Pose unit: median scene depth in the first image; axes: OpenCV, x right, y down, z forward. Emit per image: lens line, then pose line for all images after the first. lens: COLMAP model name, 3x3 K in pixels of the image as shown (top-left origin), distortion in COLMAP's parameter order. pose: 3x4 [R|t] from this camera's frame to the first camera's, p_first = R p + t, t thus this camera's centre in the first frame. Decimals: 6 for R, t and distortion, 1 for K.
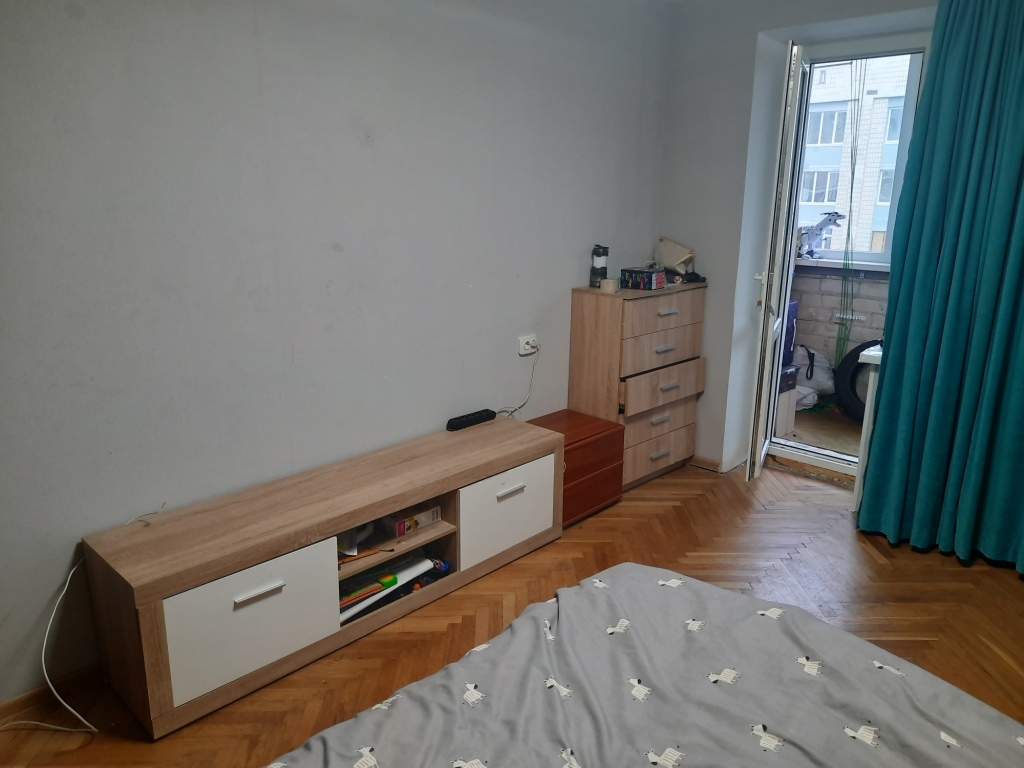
lens RADIAL K [[749.2, 0, 515.3], [0, 749.2, 386.4], [0, 0, 1]] dist [0.056433, -0.040471]
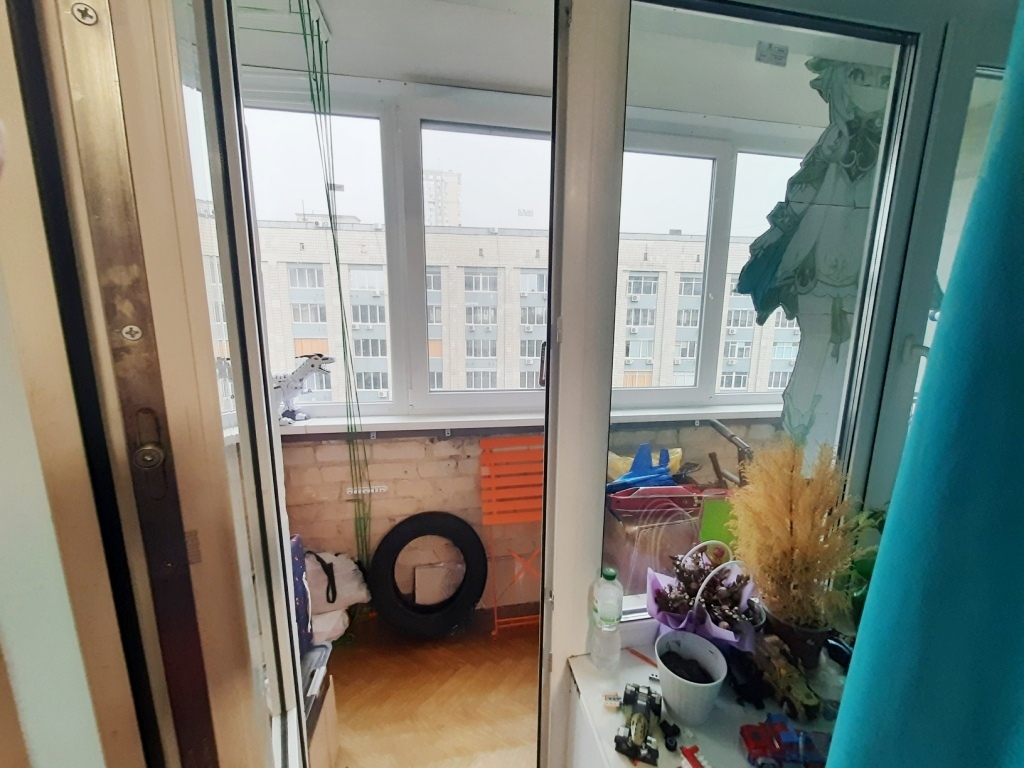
lens RADIAL K [[404.0, 0, 520.0], [0, 404.0, 380.7], [0, 0, 1]] dist [-0.001019, 0.000570]
pose [[0.582418, -0.145672, 0.799731, 0.231514], [0.204893, 0.978355, 0.028992, -0.175877], [-0.786644, 0.146974, 0.599658, 0.632918]]
